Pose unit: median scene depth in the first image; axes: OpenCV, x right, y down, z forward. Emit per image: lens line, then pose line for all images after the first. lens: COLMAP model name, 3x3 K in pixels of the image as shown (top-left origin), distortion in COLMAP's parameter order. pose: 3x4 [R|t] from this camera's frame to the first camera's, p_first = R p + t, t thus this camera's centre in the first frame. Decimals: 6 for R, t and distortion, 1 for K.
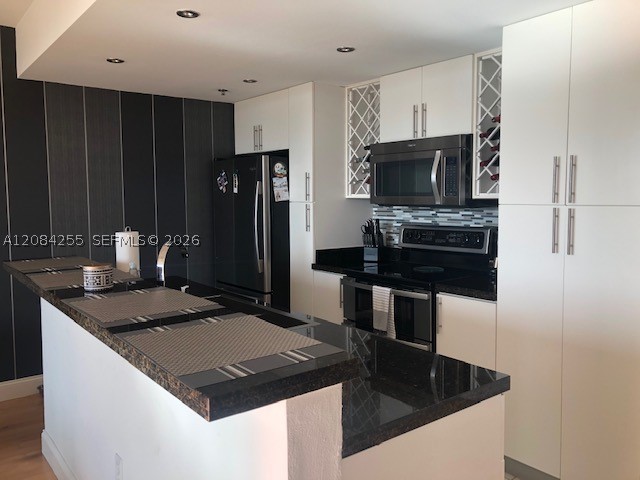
lens RADIAL K [[517.1, 0, 320.0], [0, 517.1, 240.0], [0, 0, 1]] dist [0.007624, -0.000084]
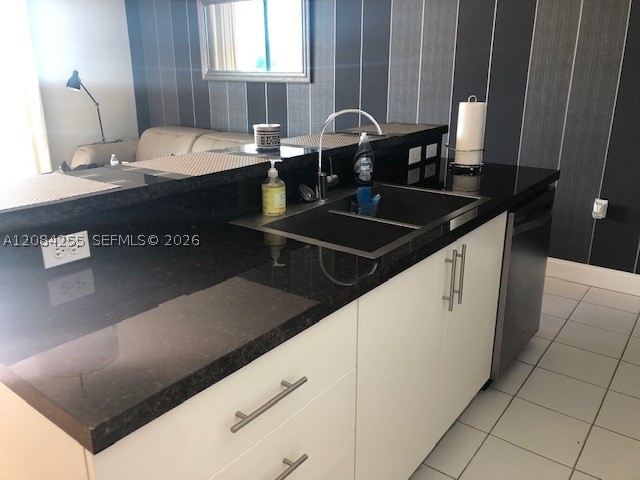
lens RADIAL K [[519.0, 0, 317.1], [0, 519.0, 229.2], [0, 0, 1]] dist [0.006525, -0.003273]
pose [[0.228802, 0.284289, -0.931037, 0.298769], [-0.075308, 0.958710, 0.274232, -0.022385], [0.970556, 0.007370, 0.240764, 0.415127]]
